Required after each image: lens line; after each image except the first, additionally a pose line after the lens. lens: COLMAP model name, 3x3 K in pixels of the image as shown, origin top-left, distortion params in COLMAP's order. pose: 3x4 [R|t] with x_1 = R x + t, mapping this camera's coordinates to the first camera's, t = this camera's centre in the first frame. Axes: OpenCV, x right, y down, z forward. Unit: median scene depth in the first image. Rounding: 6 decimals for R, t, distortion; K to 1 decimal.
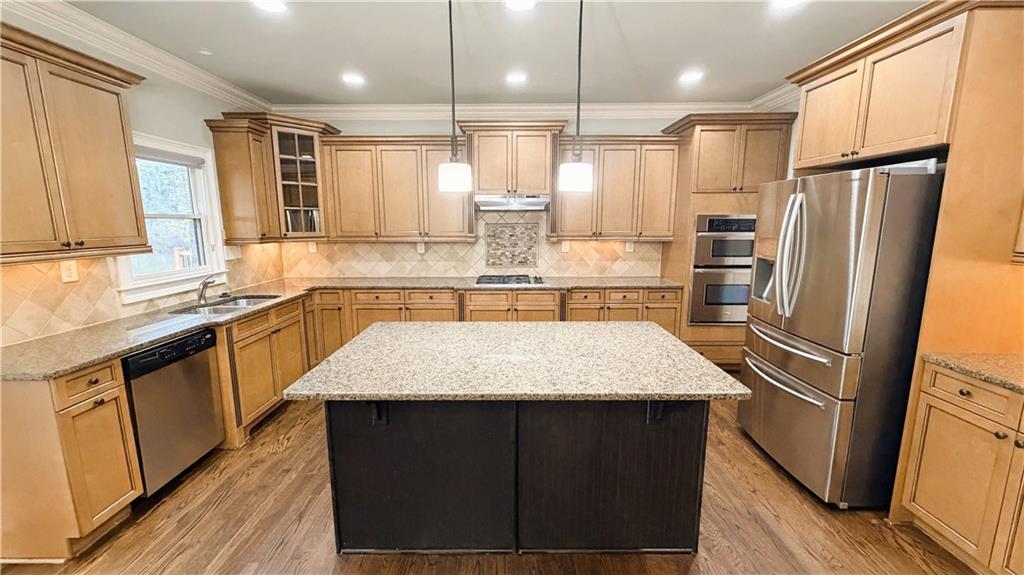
lens RADIAL K [[406.2, 0, 509.0], [0, 406.2, 289.0], [0, 0, 1]] dist [-0.000455, -0.000545]
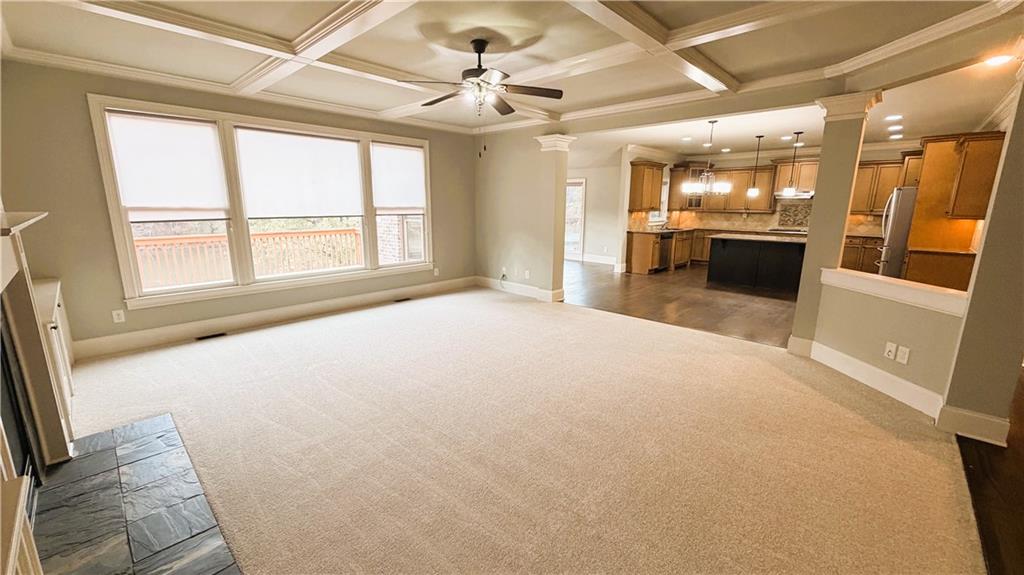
lens RADIAL K [[406.2, 0, 509.0], [0, 406.2, 286.9], [0, 0, 1]] dist [-0.000455, -0.000545]
pose [[0.723565, 0.146637, -0.674501, 0.461078], [-0.120600, 0.989000, 0.085638, 0.284957], [0.679639, 0.019380, 0.733290, -1.697915]]
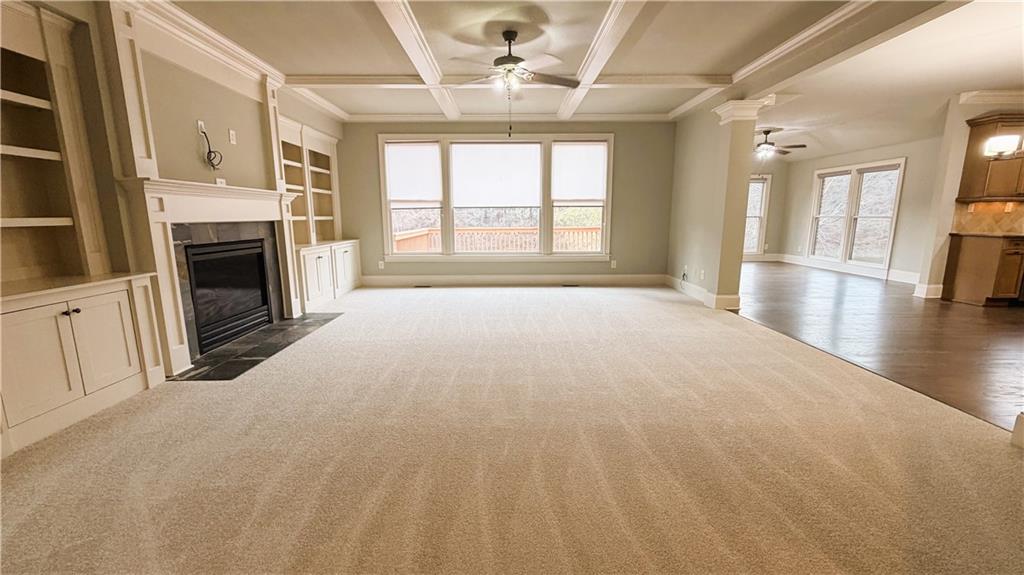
lens RADIAL K [[406.2, 0, 507.9], [0, 406.2, 287.0], [0, 0, 1]] dist [-0.000455, -0.000545]
pose [[0.001876, 0.175239, -0.984524, 0.781265], [-0.158608, 0.972116, 0.172728, 0.273575], [0.987340, 0.155829, 0.029618, -1.115760]]
